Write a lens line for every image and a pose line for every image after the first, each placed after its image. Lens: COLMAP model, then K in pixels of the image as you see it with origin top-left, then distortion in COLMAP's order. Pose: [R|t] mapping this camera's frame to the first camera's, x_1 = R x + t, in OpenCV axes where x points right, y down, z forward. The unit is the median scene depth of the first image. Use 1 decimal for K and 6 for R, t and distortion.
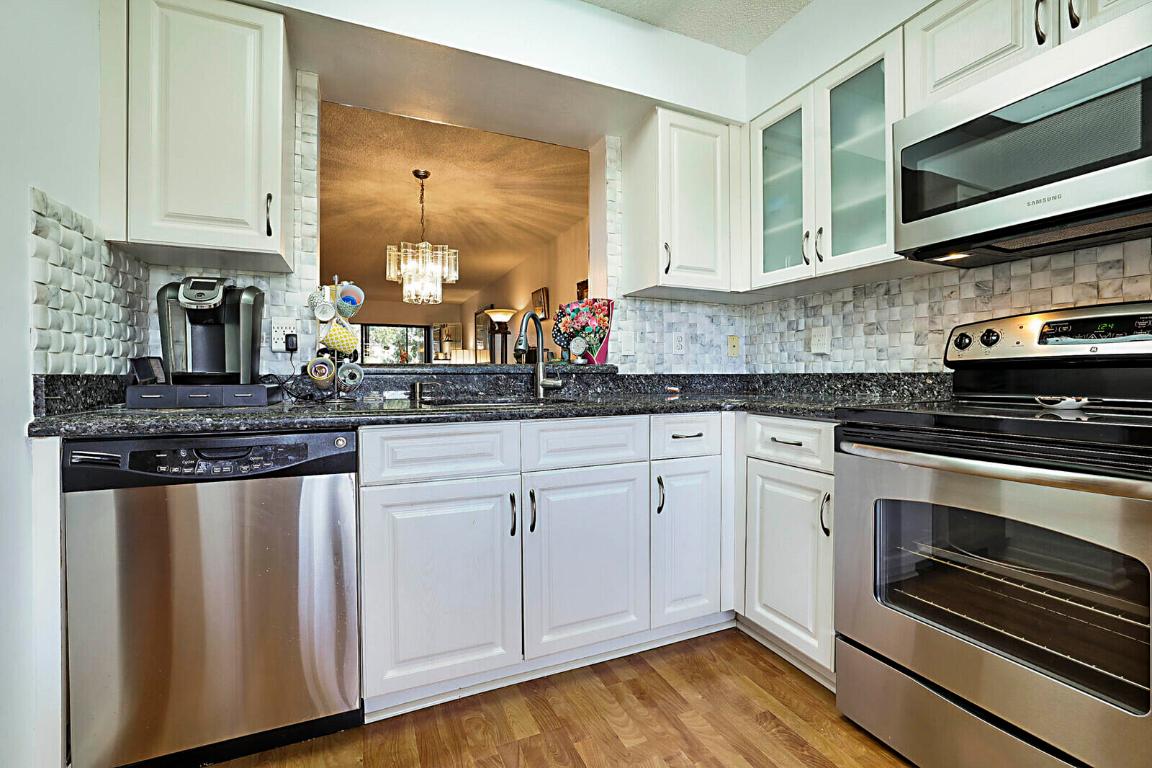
lens RADIAL K [[498.0, 0, 585.1], [0, 498.0, 377.0], [0, 0, 1]] dist [-0.026134, 0.007094]
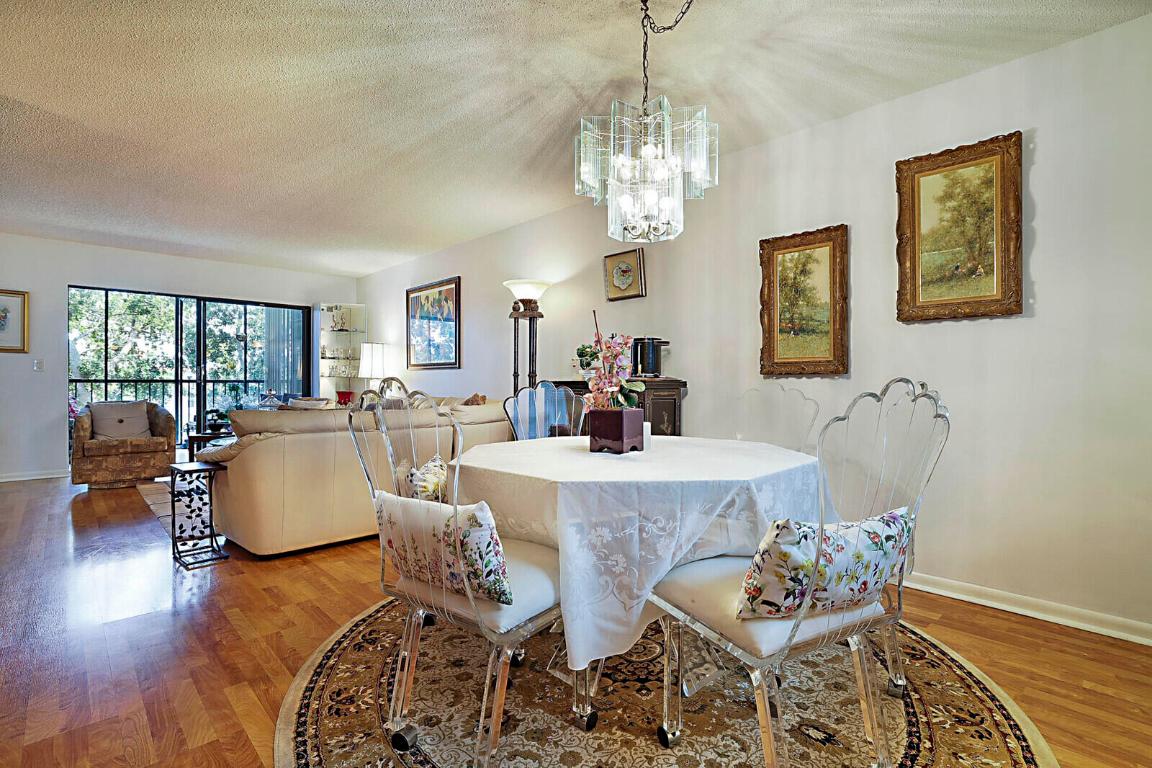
lens RADIAL K [[560.2, 0, 576.4], [0, 560.2, 384.0], [0, 0, 1]] dist [-0.002912, 0.001236]
pose [[0.946131, -0.001124, 0.323782, -0.477253], [0.002120, 0.999994, -0.002724, 0.003655], [-0.323777, 0.003264, 0.946128, 0.391244]]
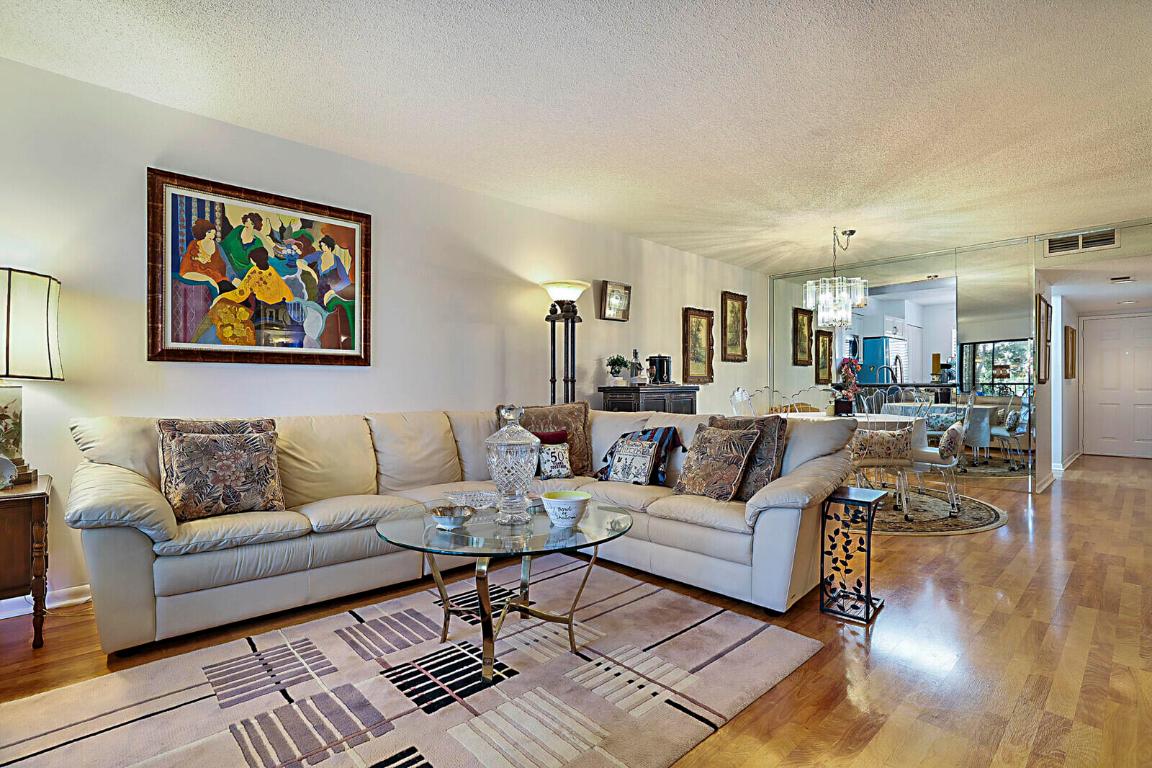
lens RADIAL K [[560.2, 0, 577.4], [0, 560.2, 388.1], [0, 0, 1]] dist [-0.002912, 0.001236]
pose [[-0.328968, -0.003039, 0.944336, -1.148175], [0.007925, 0.999951, 0.005979, -0.007022], [-0.944308, 0.009451, -0.328928, 1.662350]]
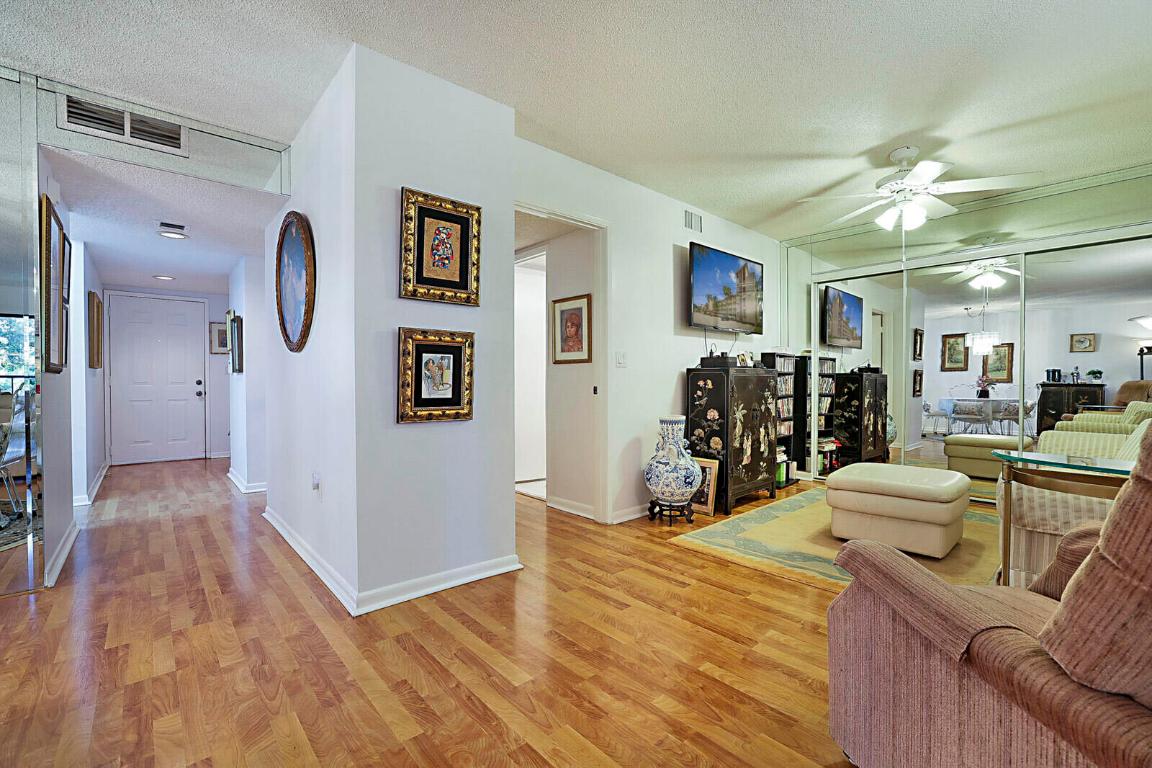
lens RADIAL K [[498.0, 0, 566.6], [0, 498.0, 381.2], [0, 0, 1]] dist [-0.026134, 0.007094]
pose [[-0.963464, -0.000215, -0.267838, -0.759075], [-0.003497, 0.999925, 0.011775, -0.001076], [0.267815, 0.012282, -0.963392, 1.022313]]
